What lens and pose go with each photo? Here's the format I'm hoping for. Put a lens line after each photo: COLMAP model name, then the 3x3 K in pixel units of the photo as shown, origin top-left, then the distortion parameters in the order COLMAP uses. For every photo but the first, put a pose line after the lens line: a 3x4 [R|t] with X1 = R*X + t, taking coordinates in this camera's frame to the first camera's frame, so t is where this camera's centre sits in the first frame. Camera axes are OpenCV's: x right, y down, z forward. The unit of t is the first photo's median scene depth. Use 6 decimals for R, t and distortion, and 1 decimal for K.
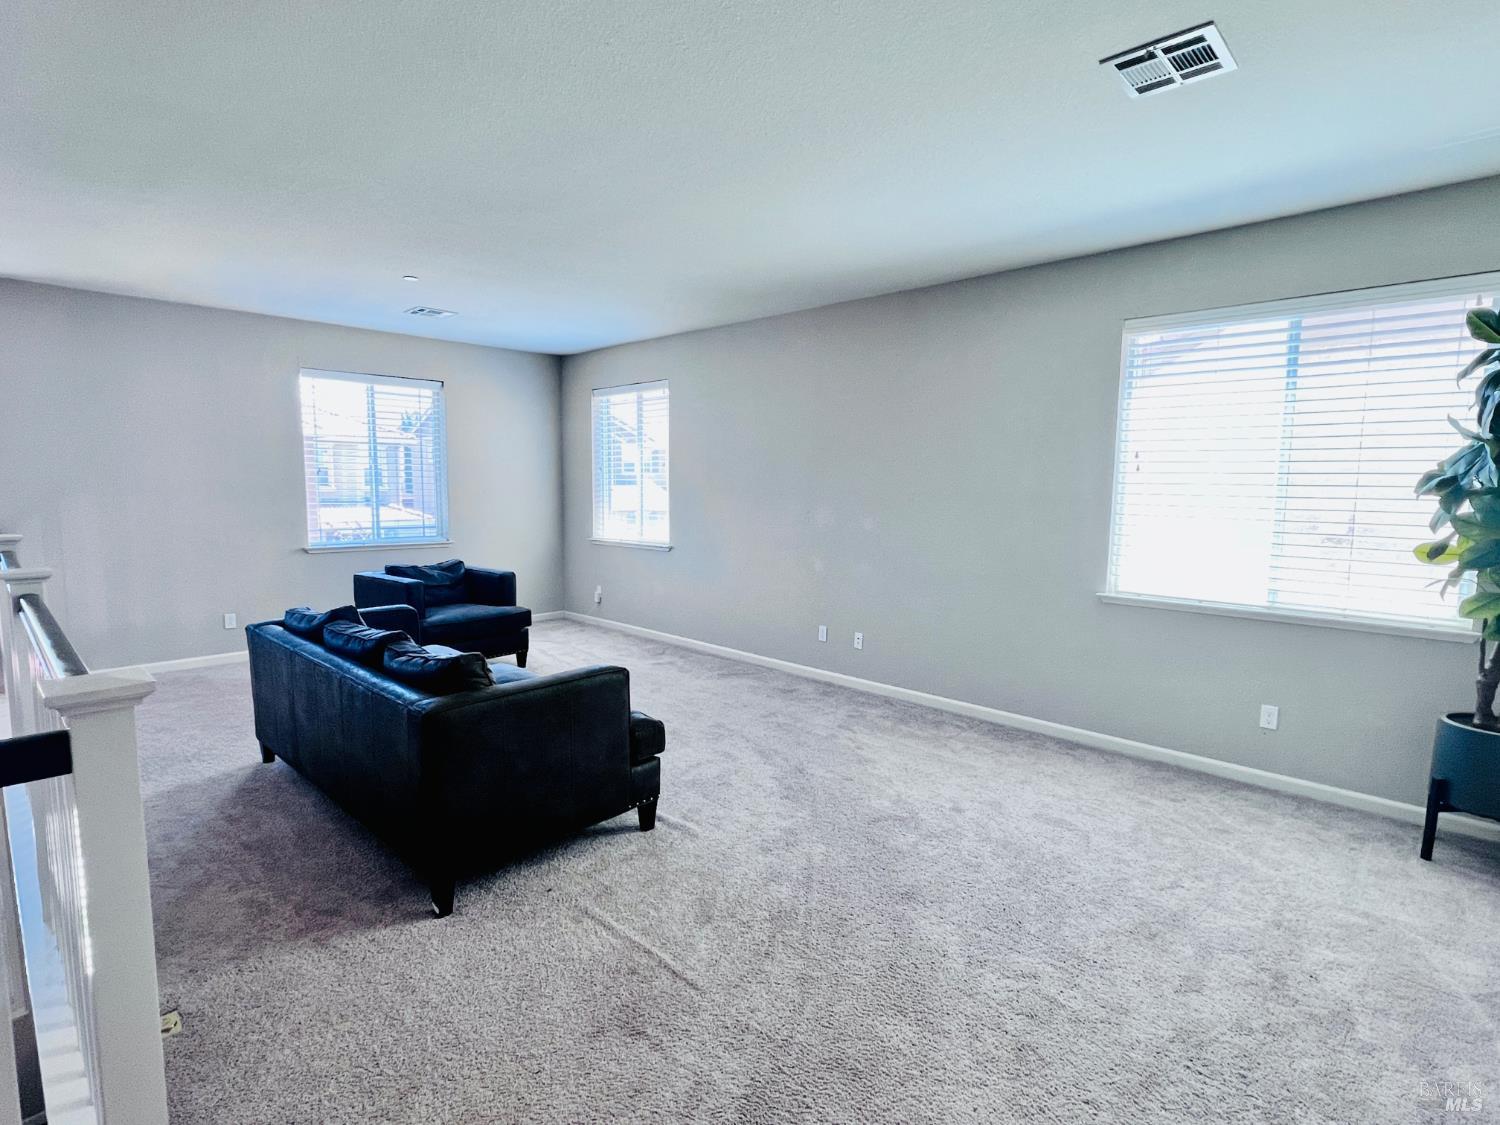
lens RADIAL K [[762.6, 0, 750.0], [0, 762.6, 562.5], [0, 0, 1]] dist [-0.000635, -0.000626]
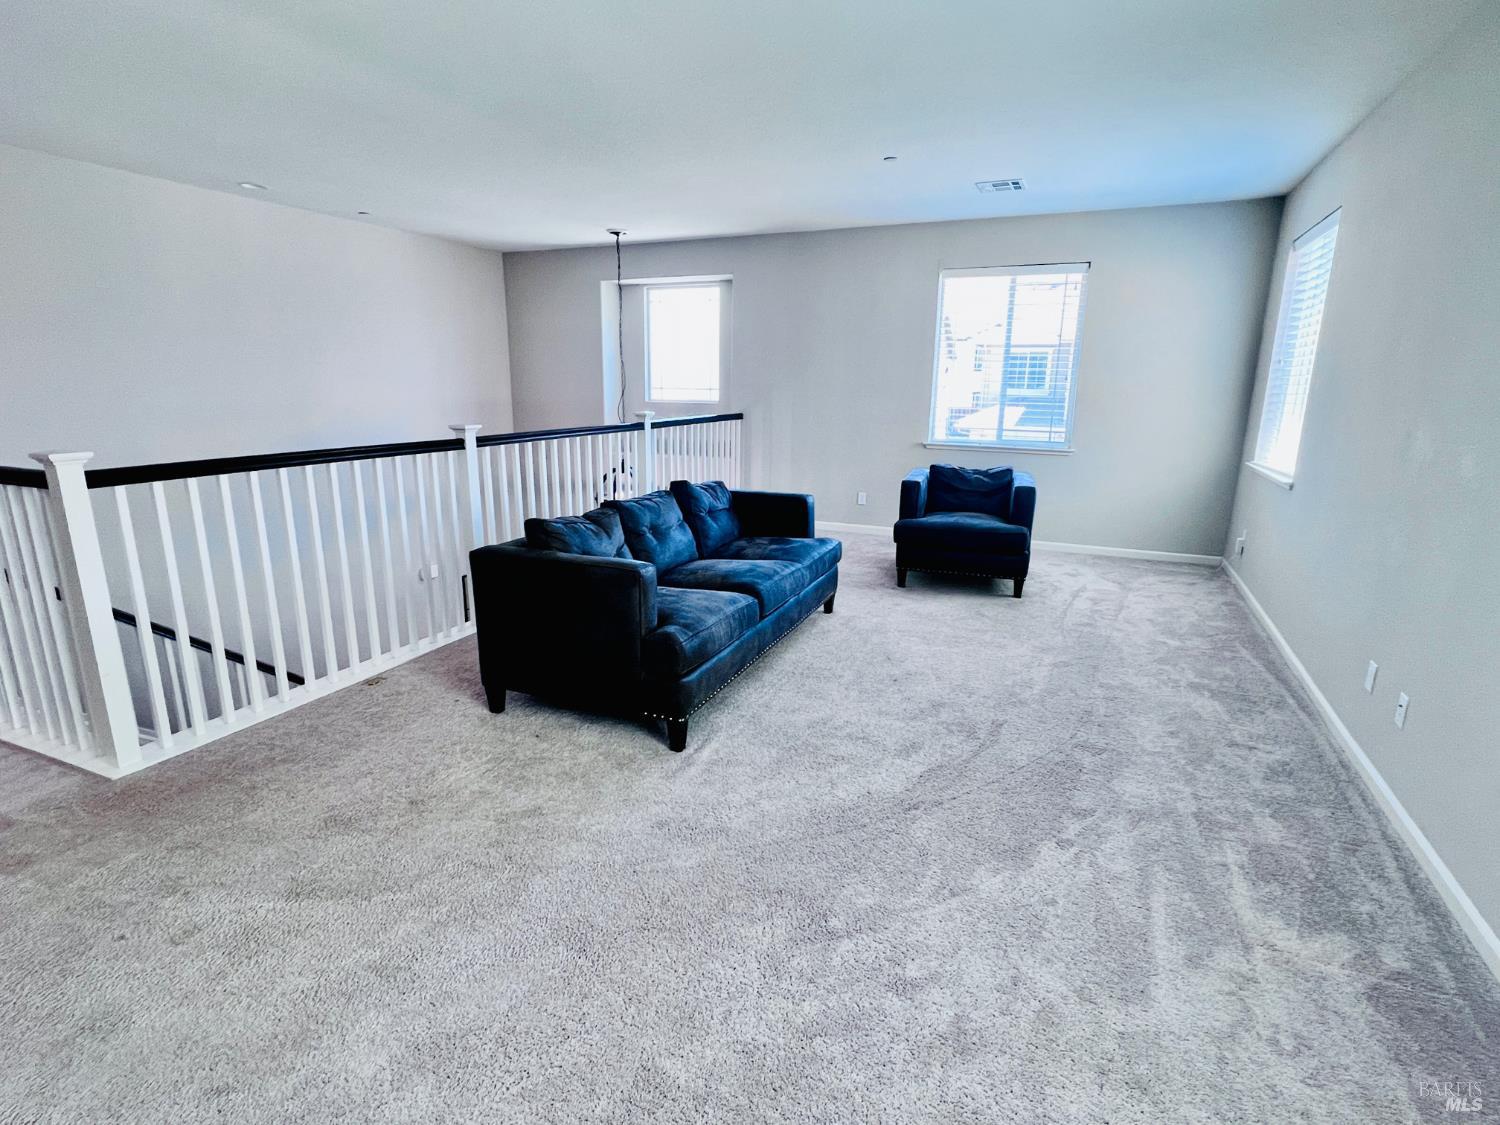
lens RADIAL K [[762.6, 0, 750.0], [0, 762.6, 562.5], [0, 0, 1]] dist [-0.000635, -0.000626]
pose [[0.351898, 0.214075, -0.911230, 0.460909], [-0.107189, 0.976308, 0.187970, -0.038610], [0.929881, 0.031527, 0.366507, 0.486557]]
